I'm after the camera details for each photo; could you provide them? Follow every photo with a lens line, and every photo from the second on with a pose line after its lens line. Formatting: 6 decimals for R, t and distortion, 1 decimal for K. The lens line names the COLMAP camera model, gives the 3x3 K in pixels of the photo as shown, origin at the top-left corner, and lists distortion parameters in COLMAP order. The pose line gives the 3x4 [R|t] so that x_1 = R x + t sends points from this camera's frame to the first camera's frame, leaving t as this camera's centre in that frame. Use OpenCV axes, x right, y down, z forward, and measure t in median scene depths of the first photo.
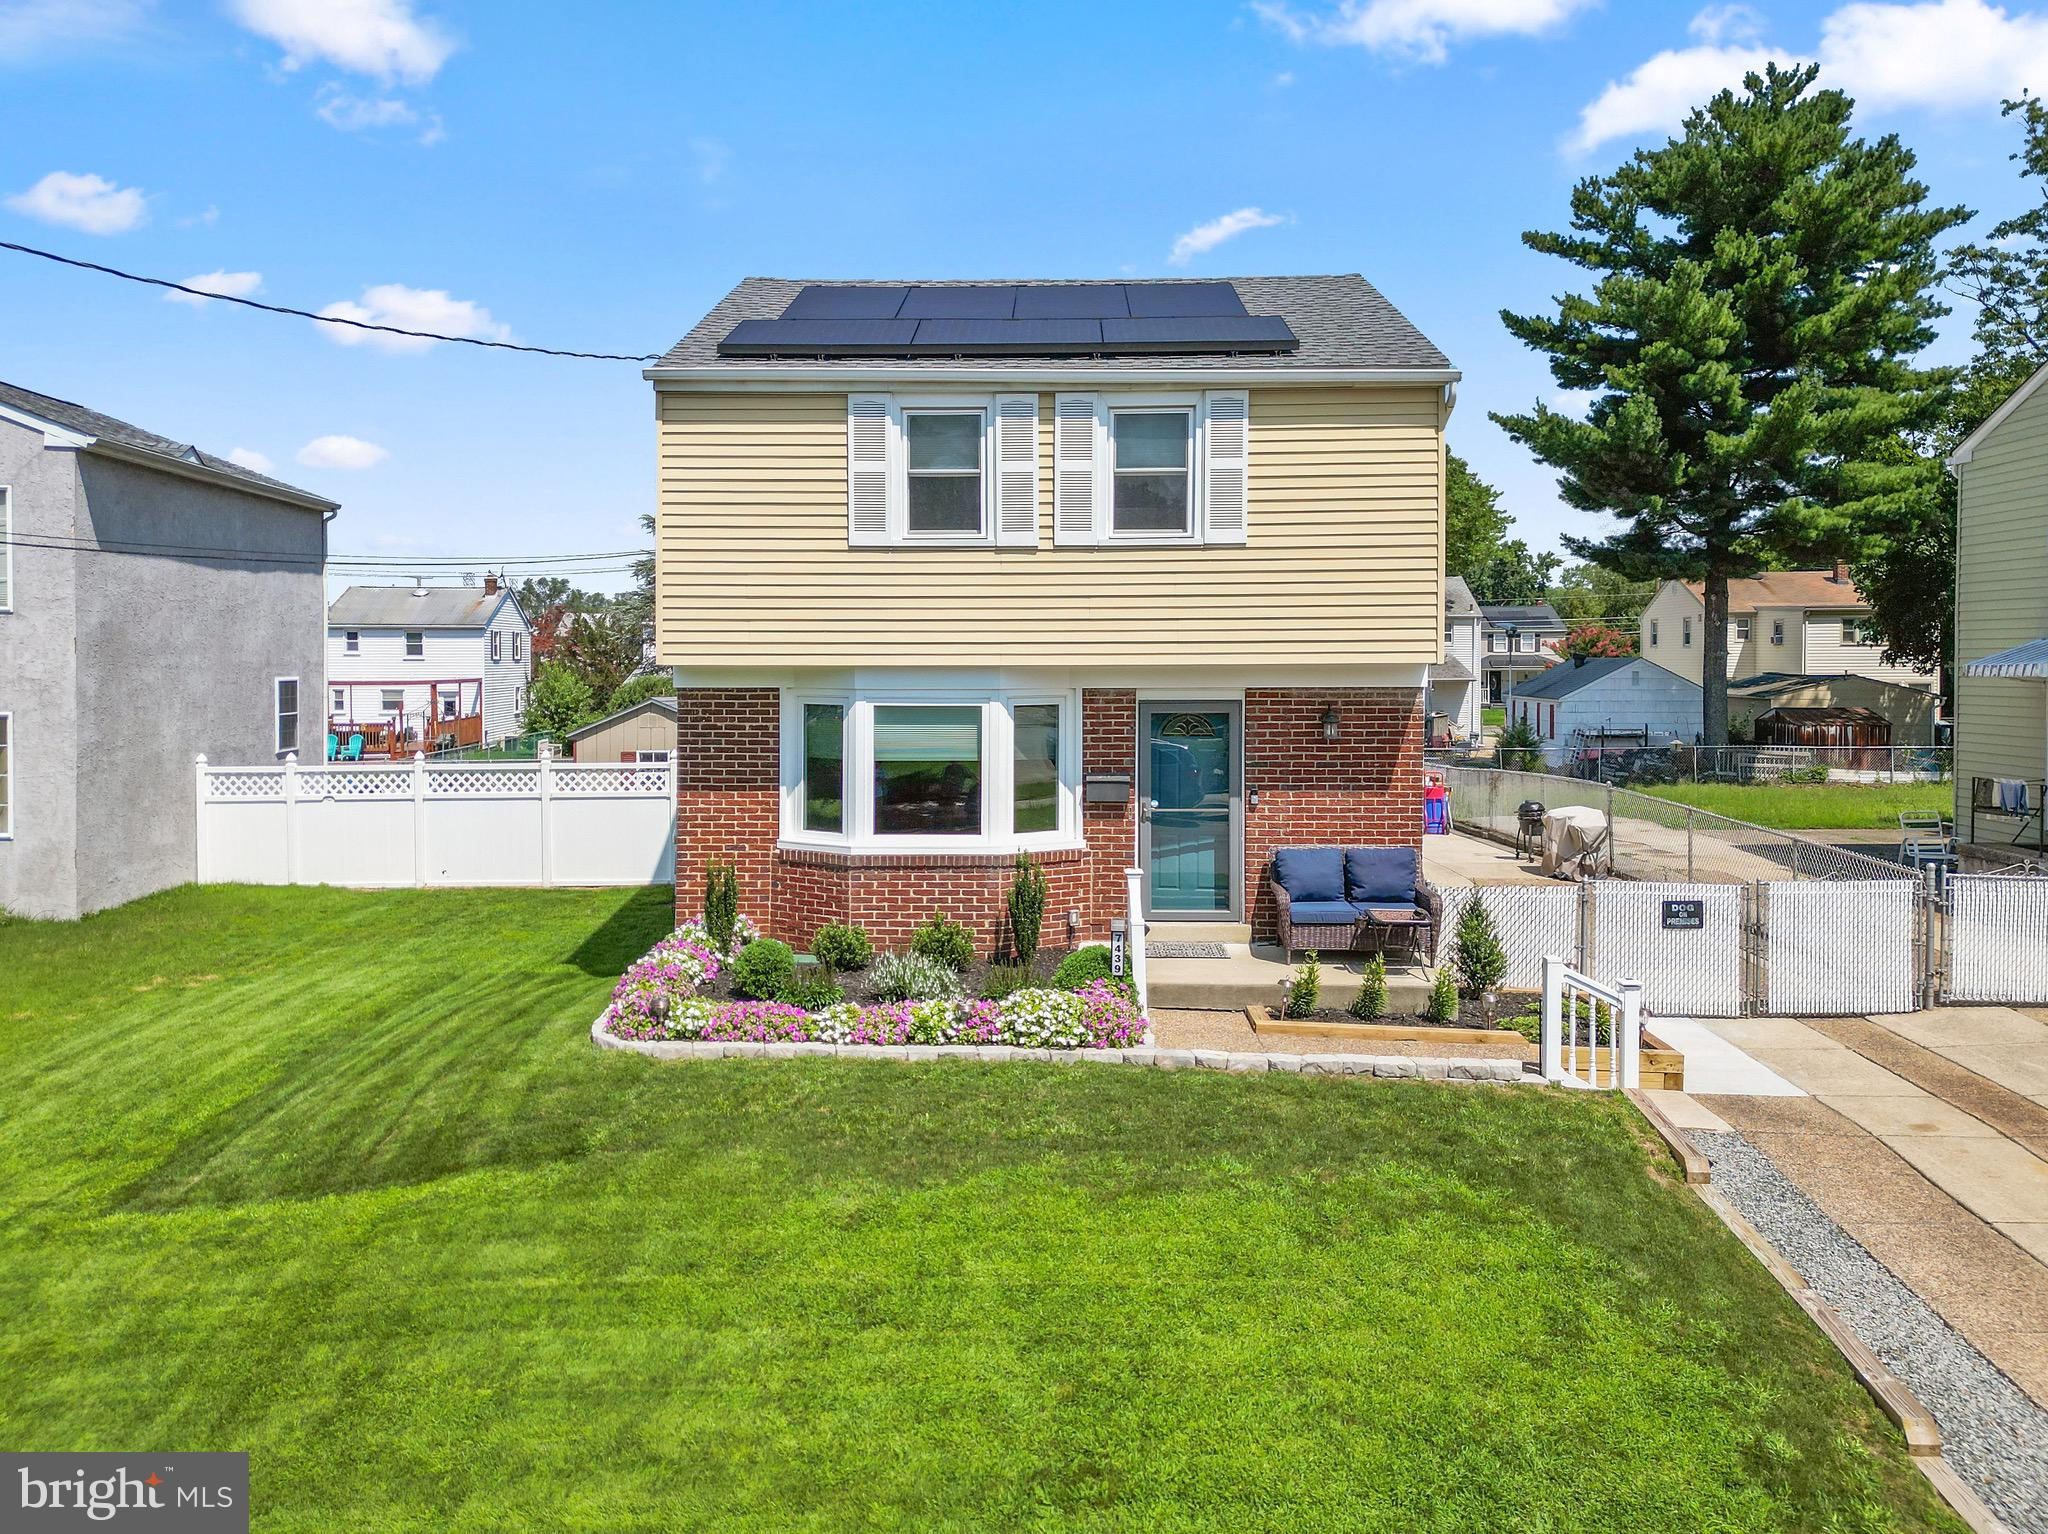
lens RADIAL K [[1603.9, 0, 1057.6], [0, 1603.9, 706.6], [0, 0, 1]] dist [0.068558, -0.065561]
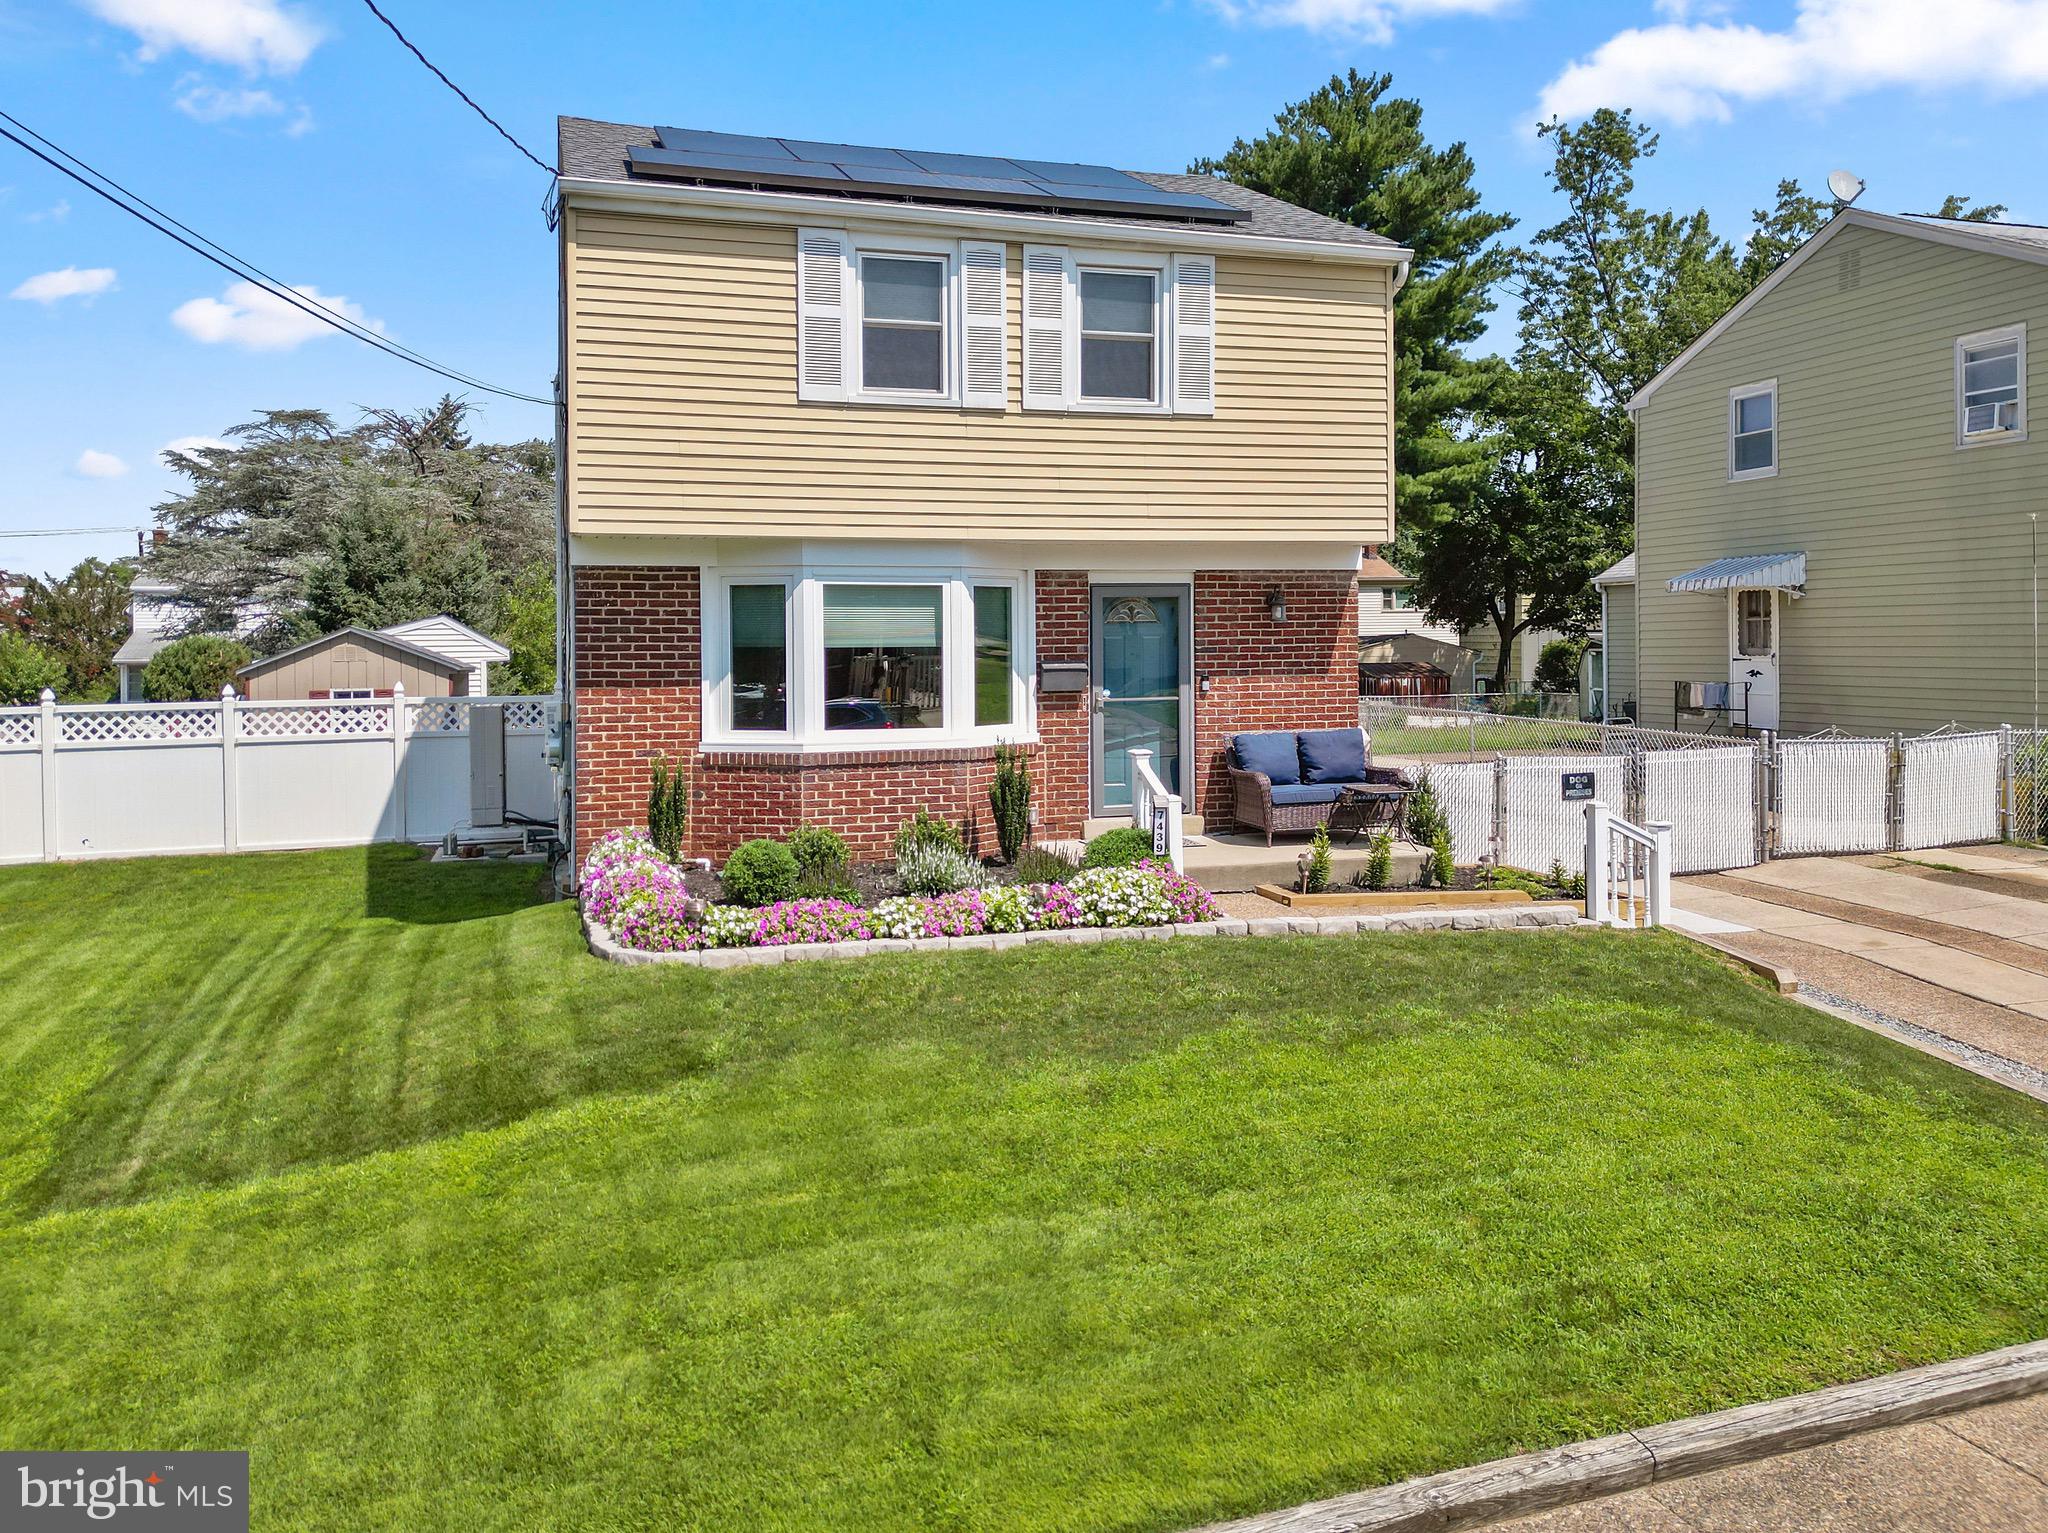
lens RADIAL K [[1603.9, 0, 1099.1], [0, 1603.9, 695.3], [0, 0, 1]] dist [0.068558, -0.065561]
pose [[0.941375, -0.019954, 0.336772, -0.270906], [0.022090, 0.999753, -0.002514, 0.066258], [-0.336638, 0.009806, 0.941583, 0.112266]]
